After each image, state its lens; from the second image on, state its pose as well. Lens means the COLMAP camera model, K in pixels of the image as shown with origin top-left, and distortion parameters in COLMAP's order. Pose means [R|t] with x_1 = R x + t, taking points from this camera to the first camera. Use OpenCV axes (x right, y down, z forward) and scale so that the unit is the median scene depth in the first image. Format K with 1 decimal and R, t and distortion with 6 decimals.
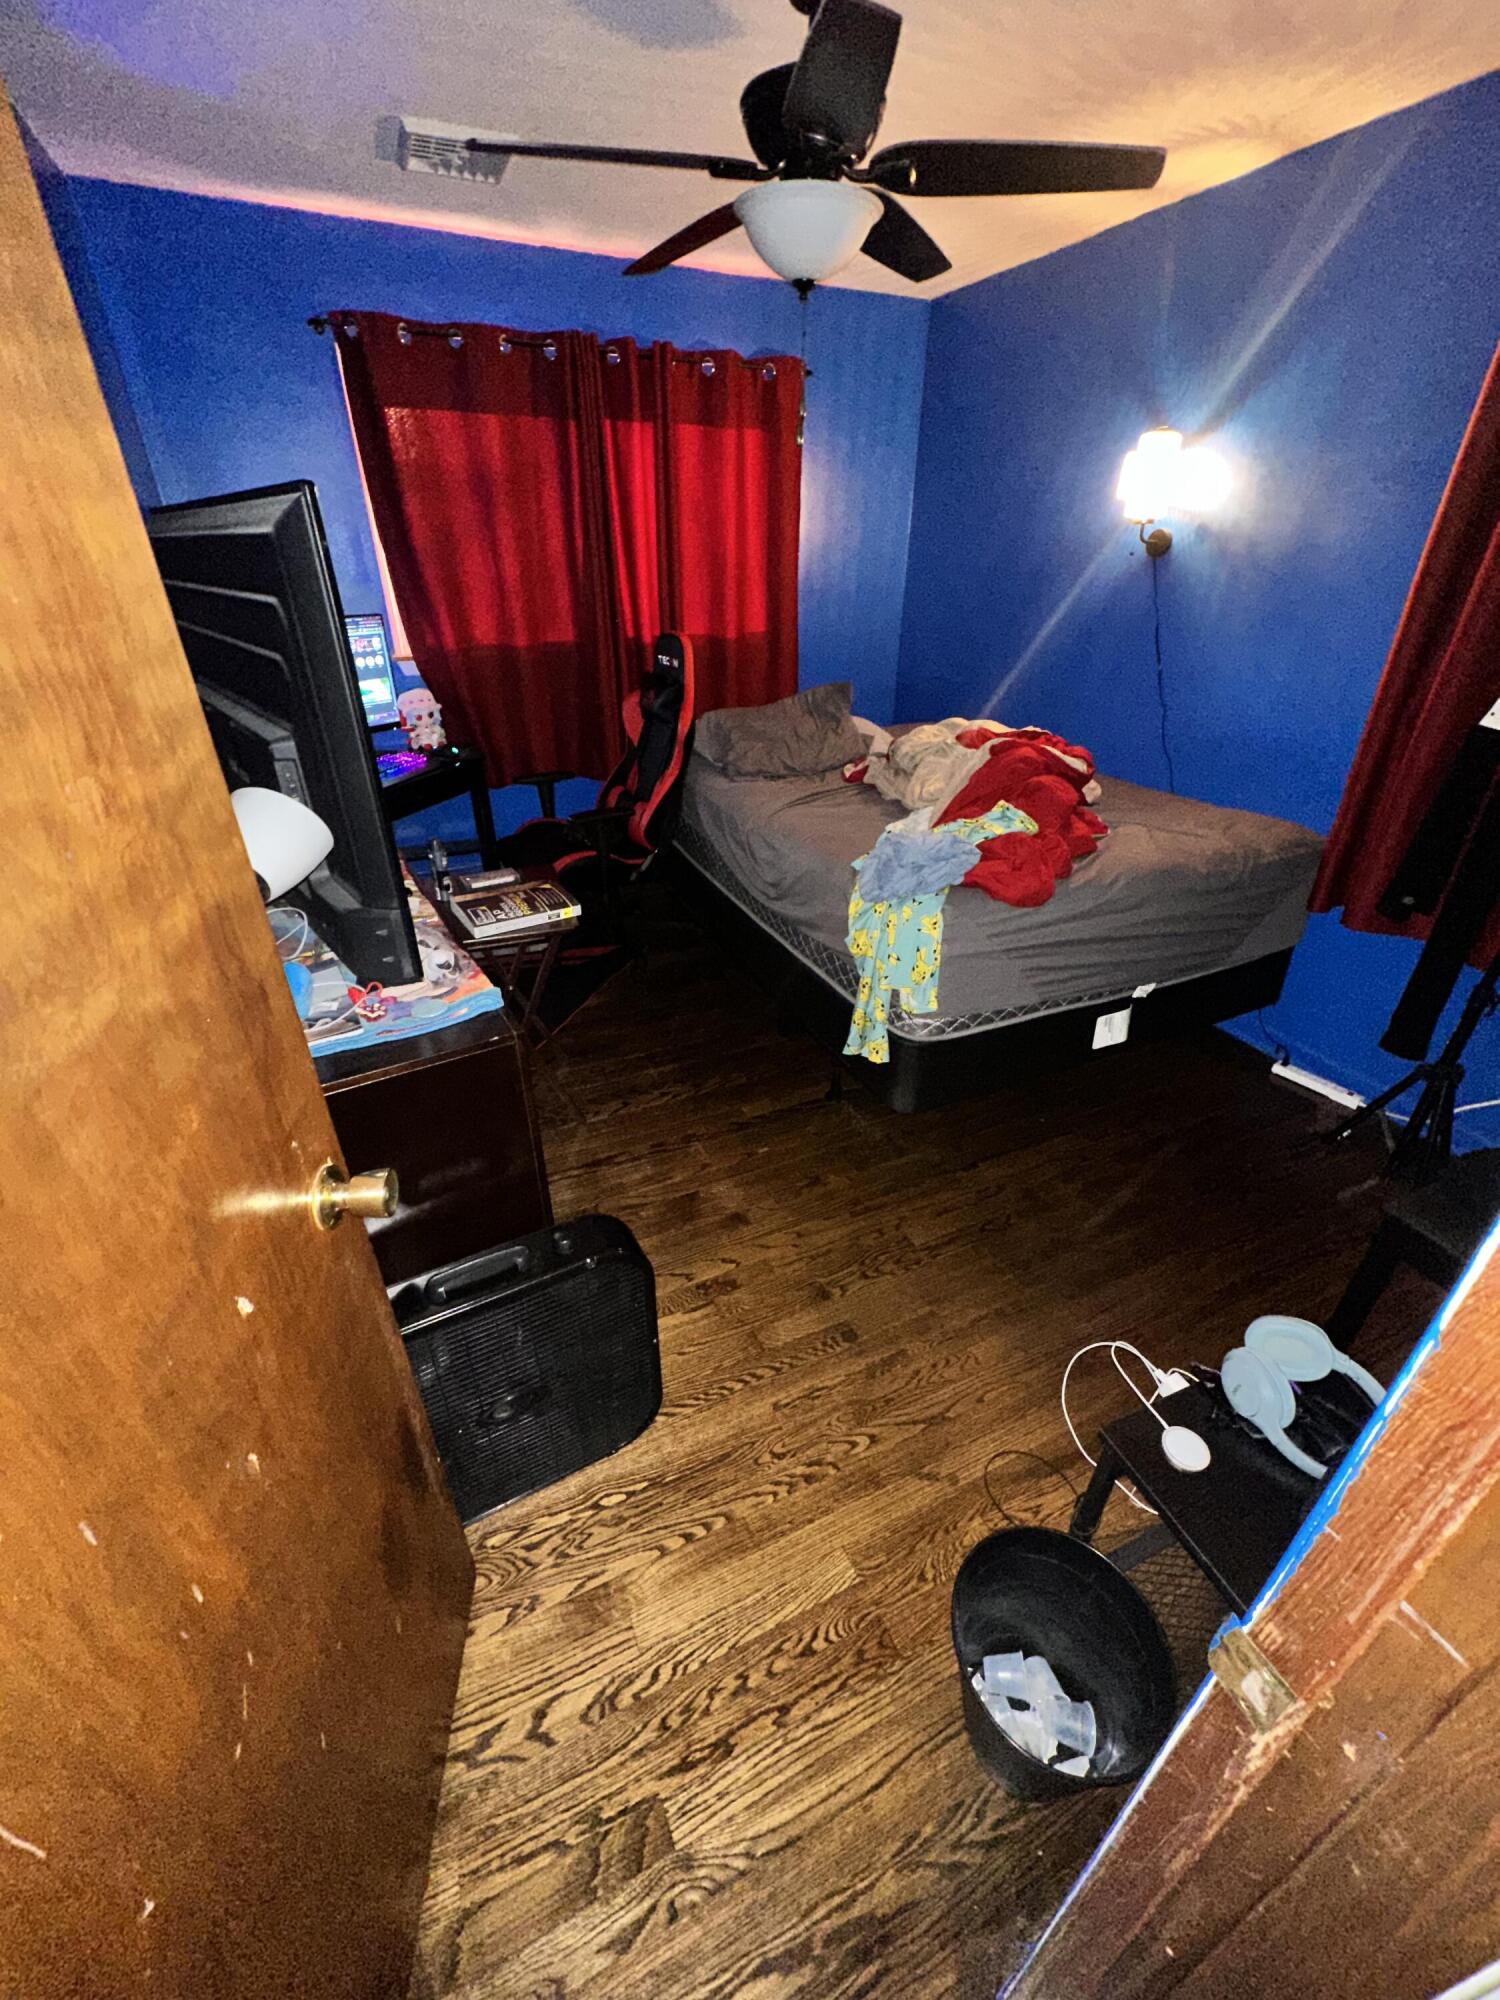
lens RADIAL K [[797.8, 0, 748.9], [0, 797.8, 996.8], [0, 0, 1]] dist [-0.002694, 0.000111]
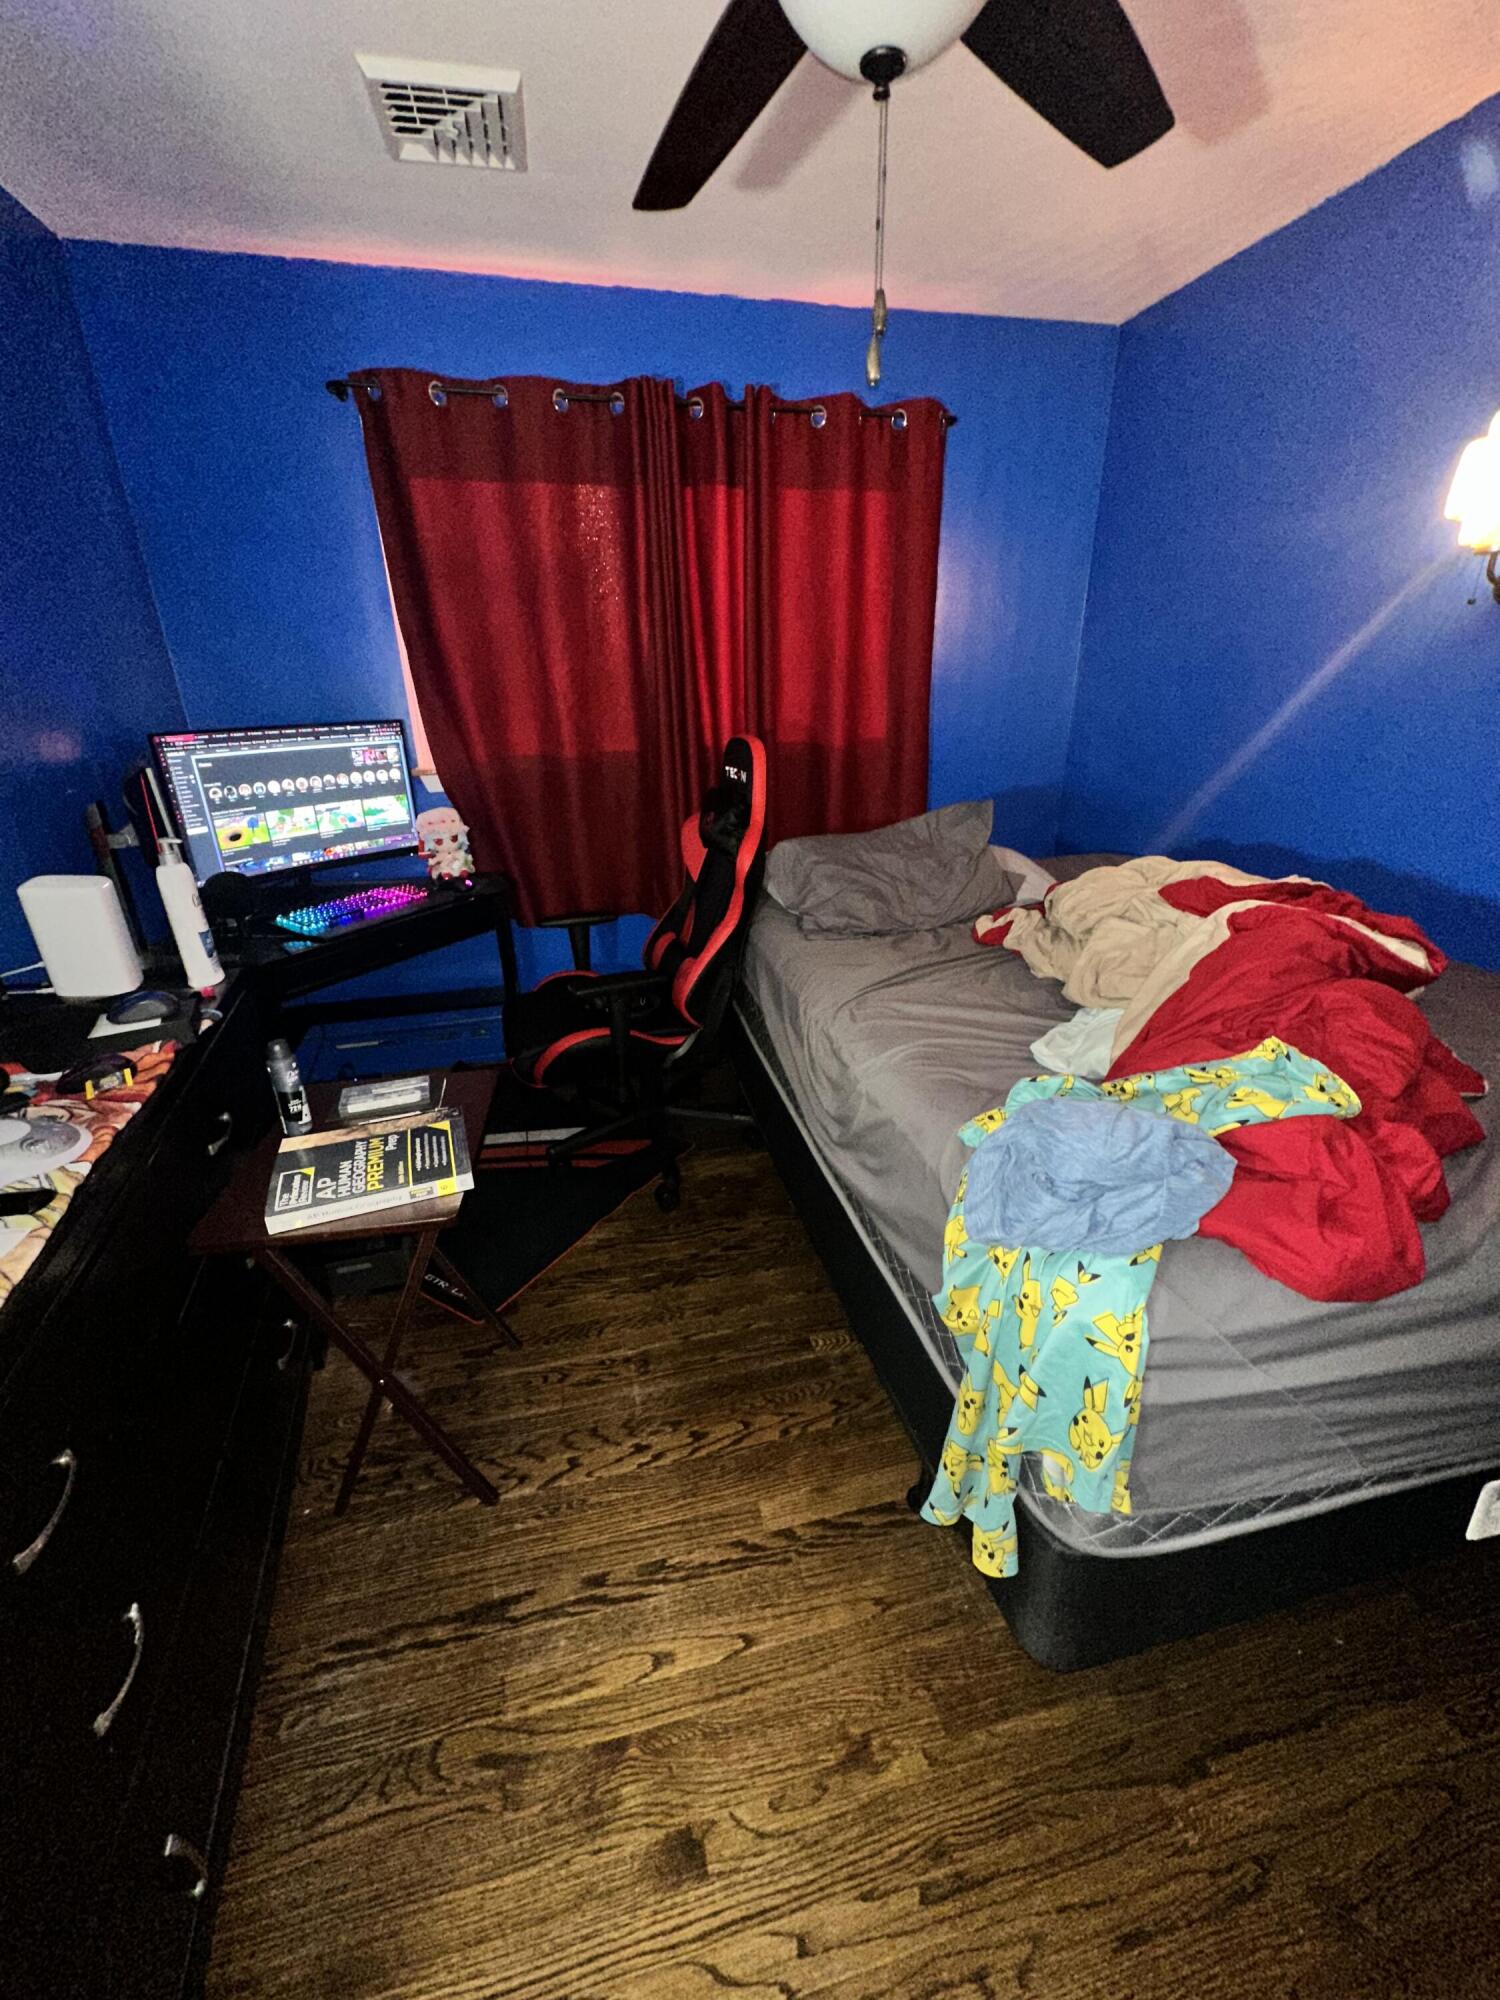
lens RADIAL K [[797.8, 0, 749.2], [0, 797.8, 999.7], [0, 0, 1]] dist [-0.002694, 0.000111]
pose [[0.981065, 0.050302, -0.187032, 0.064059], [-0.073693, 0.989999, -0.120293, -0.133263], [0.179111, 0.131799, 0.974961, 0.326232]]
